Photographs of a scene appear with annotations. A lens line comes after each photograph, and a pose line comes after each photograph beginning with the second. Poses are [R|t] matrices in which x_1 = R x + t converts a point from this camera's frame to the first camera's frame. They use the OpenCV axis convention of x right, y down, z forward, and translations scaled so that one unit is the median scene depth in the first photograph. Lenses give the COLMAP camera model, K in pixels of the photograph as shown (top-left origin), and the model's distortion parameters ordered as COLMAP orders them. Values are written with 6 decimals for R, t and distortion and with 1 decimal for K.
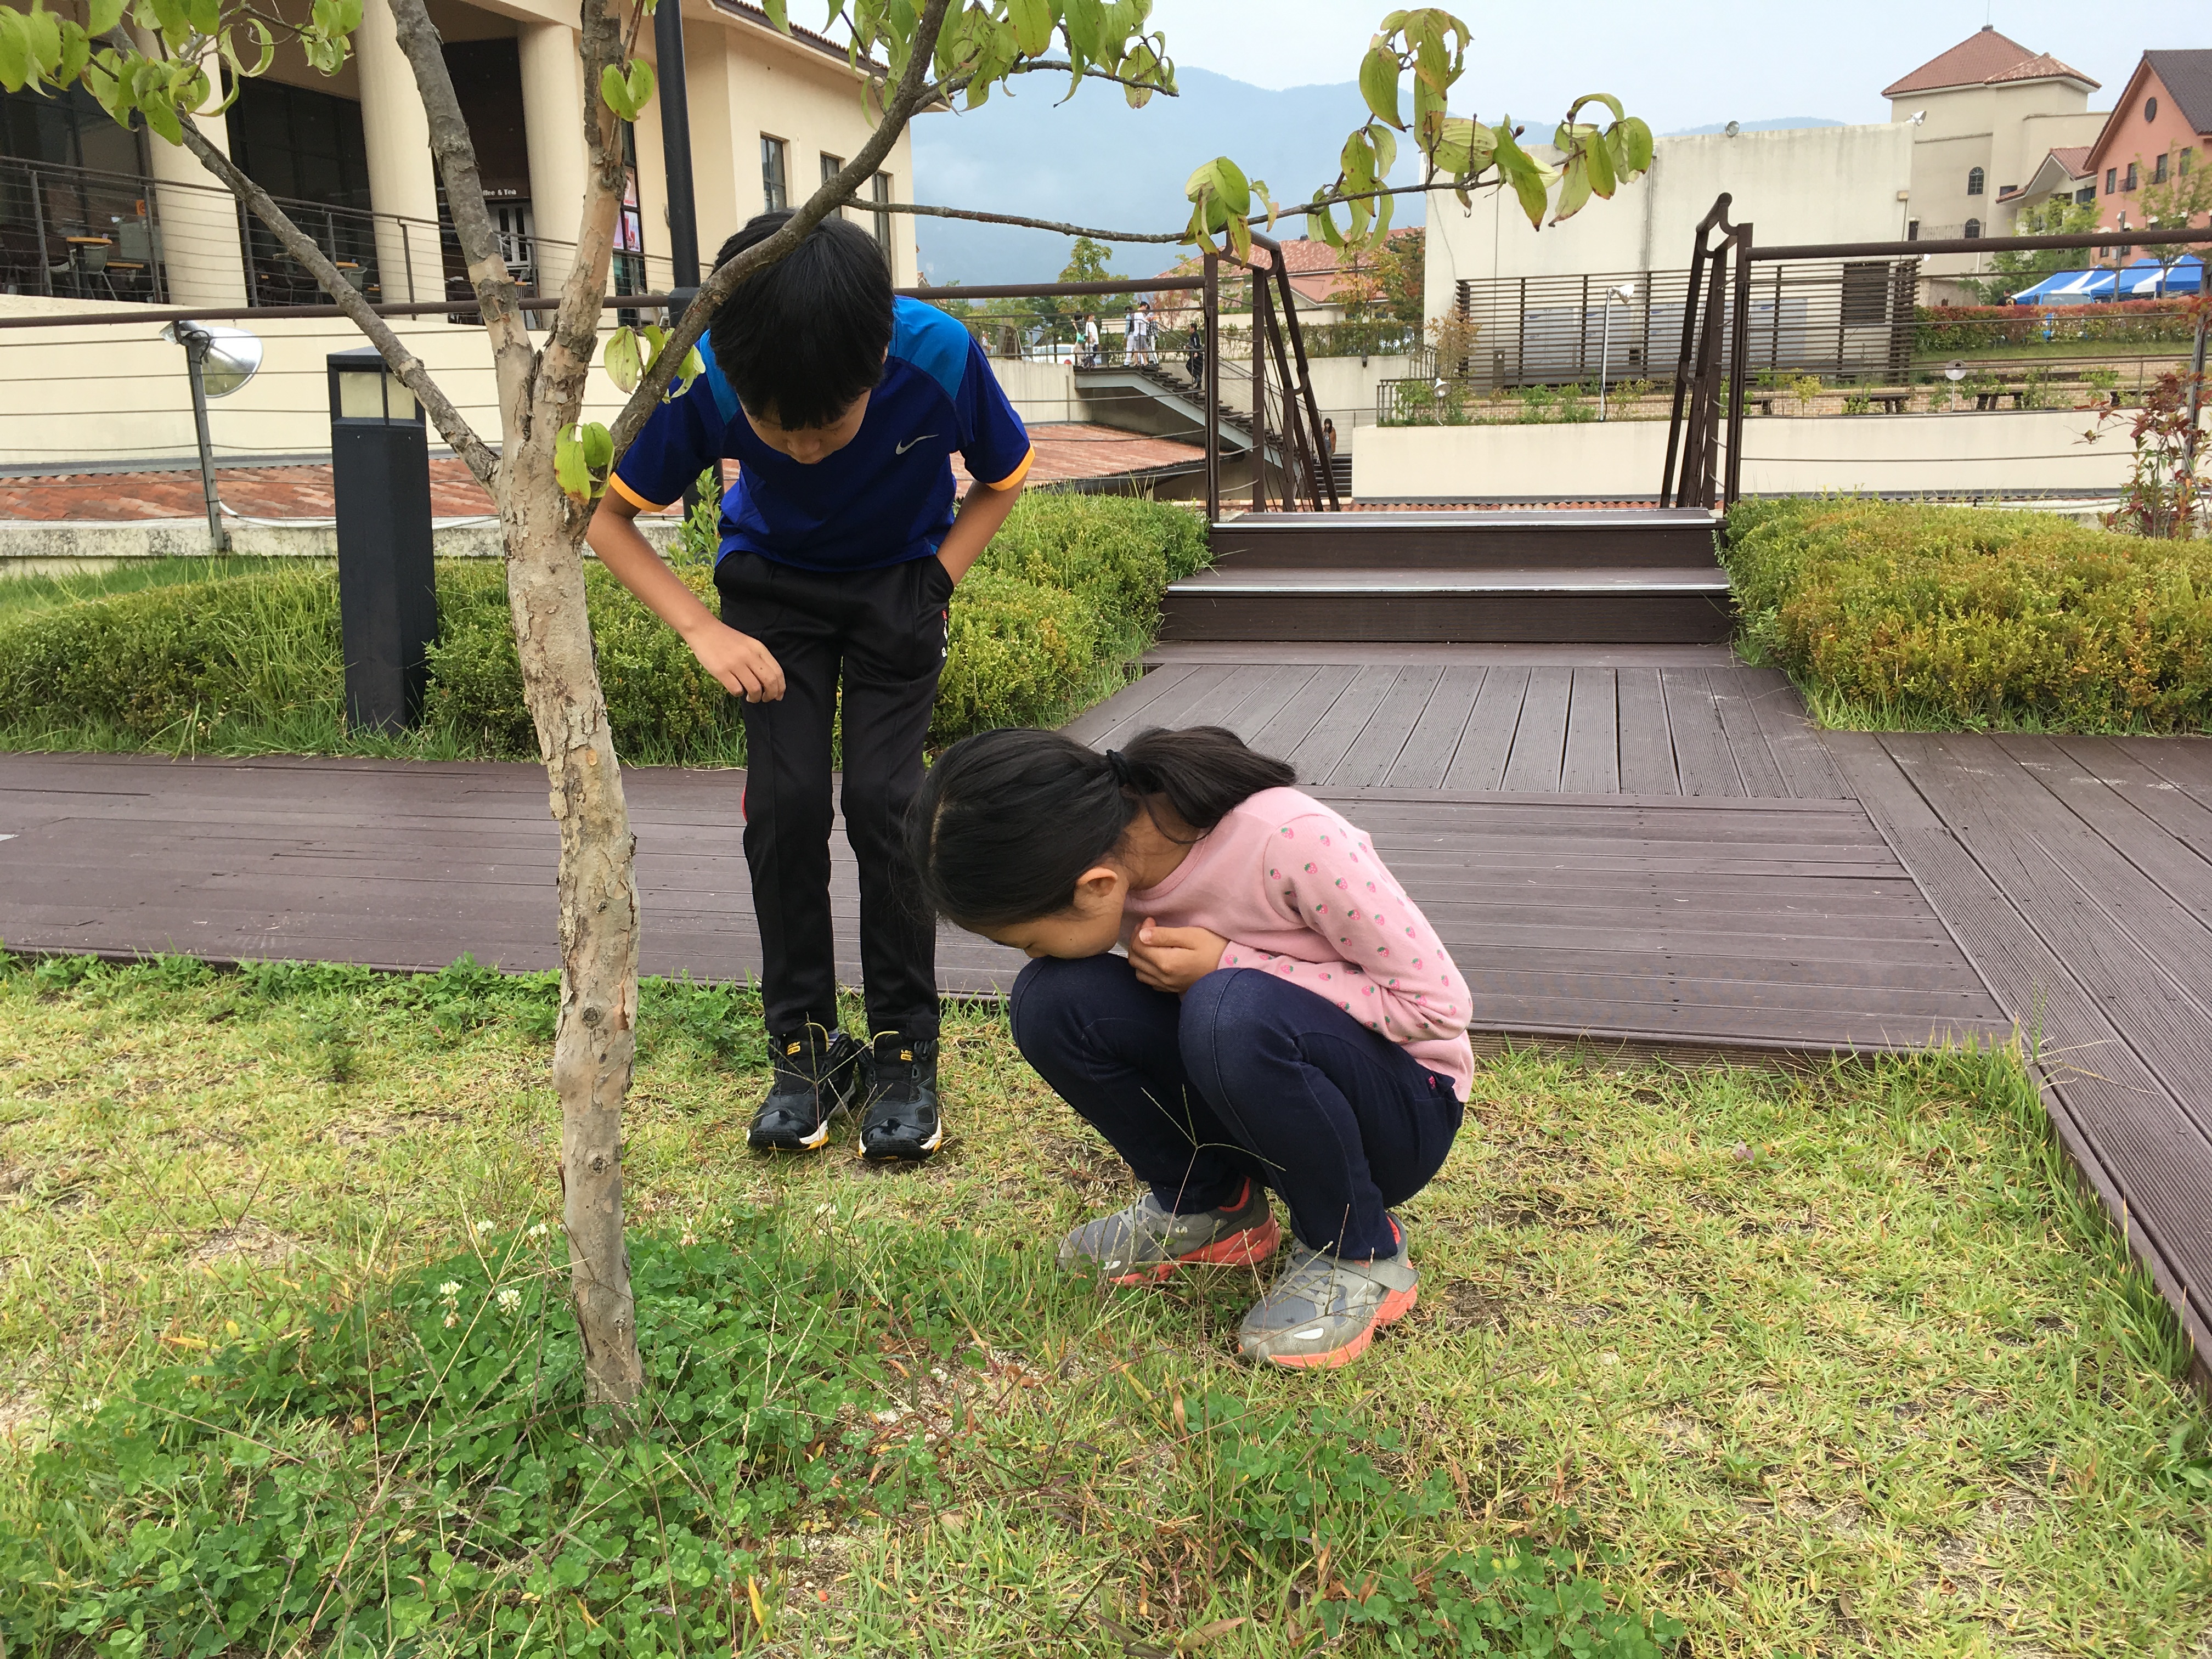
lens RADIAL K [[1865.4, 0, 1119.2], [0, 1865.4, 828.4], [0, 0, 1]] dist [0.076673, -0.090608]
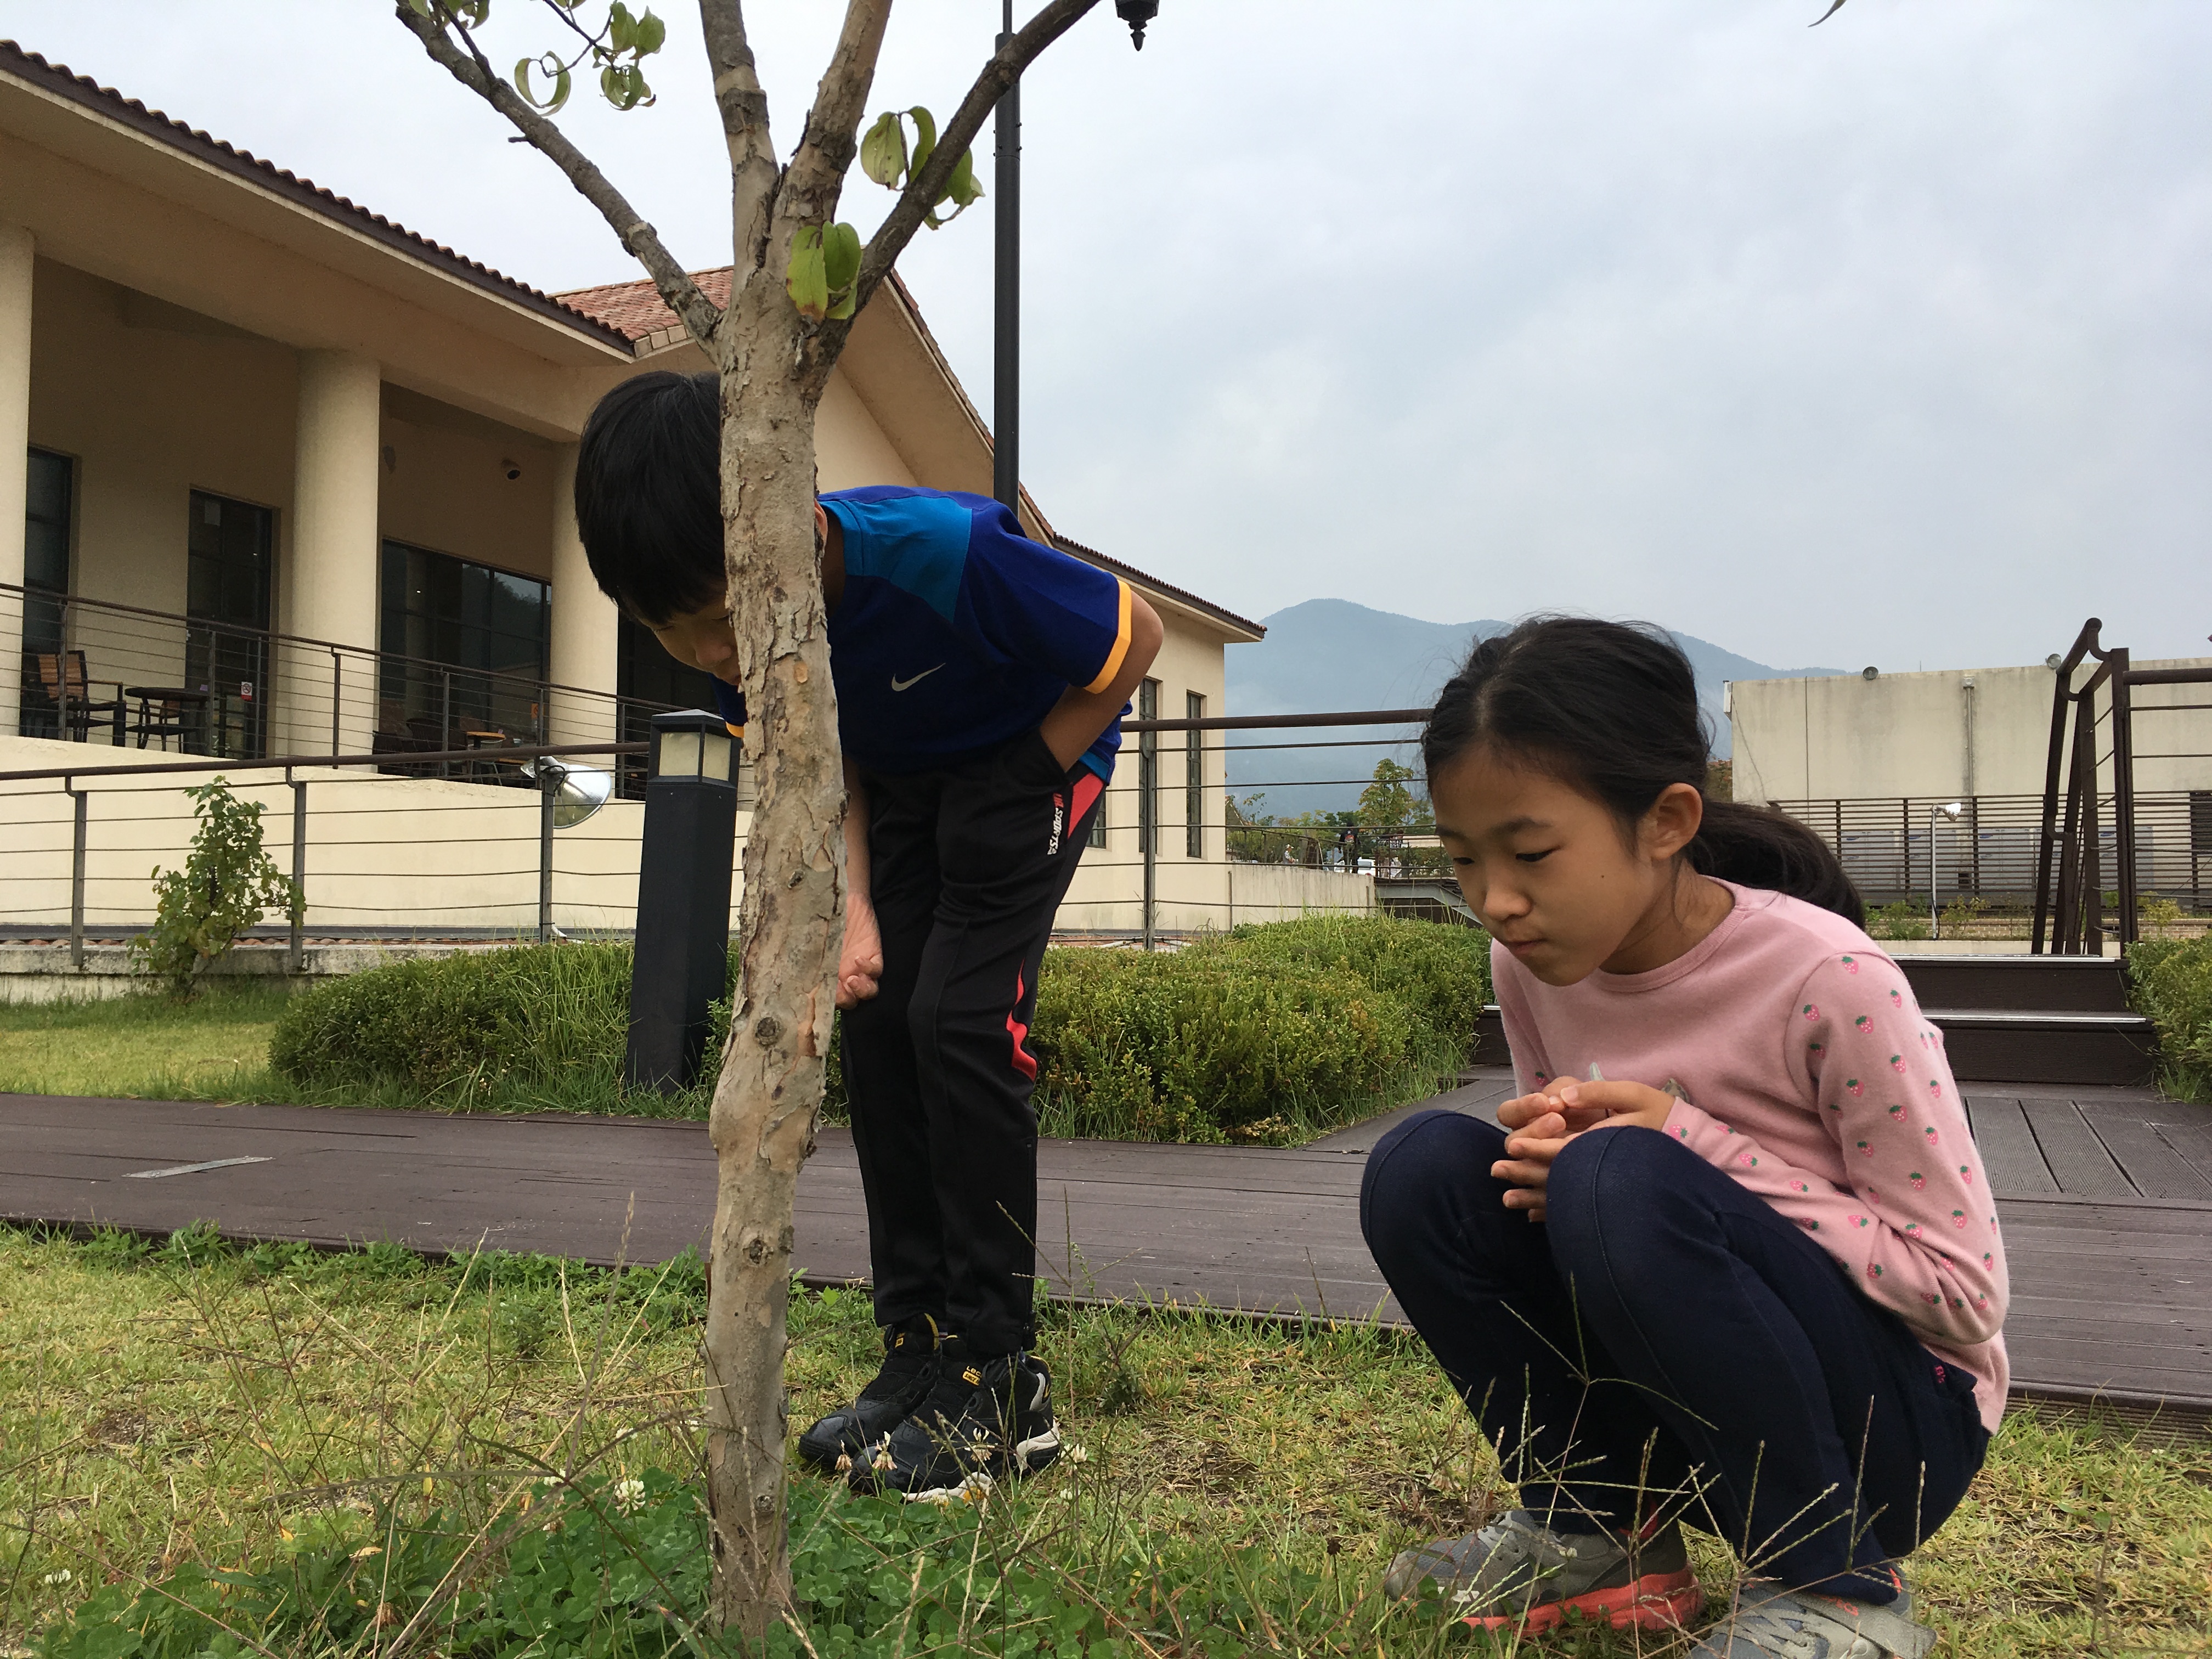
lens RADIAL K [[1865.4, 0, 1119.2], [0, 1865.4, 828.4], [0, 0, 1]] dist [0.076673, -0.090608]
pose [[0.987312, 0.013948, -0.158176, -0.015614], [-0.056408, 0.961971, -0.267263, 0.097879], [0.148433, 0.272795, 0.950553, 0.144425]]
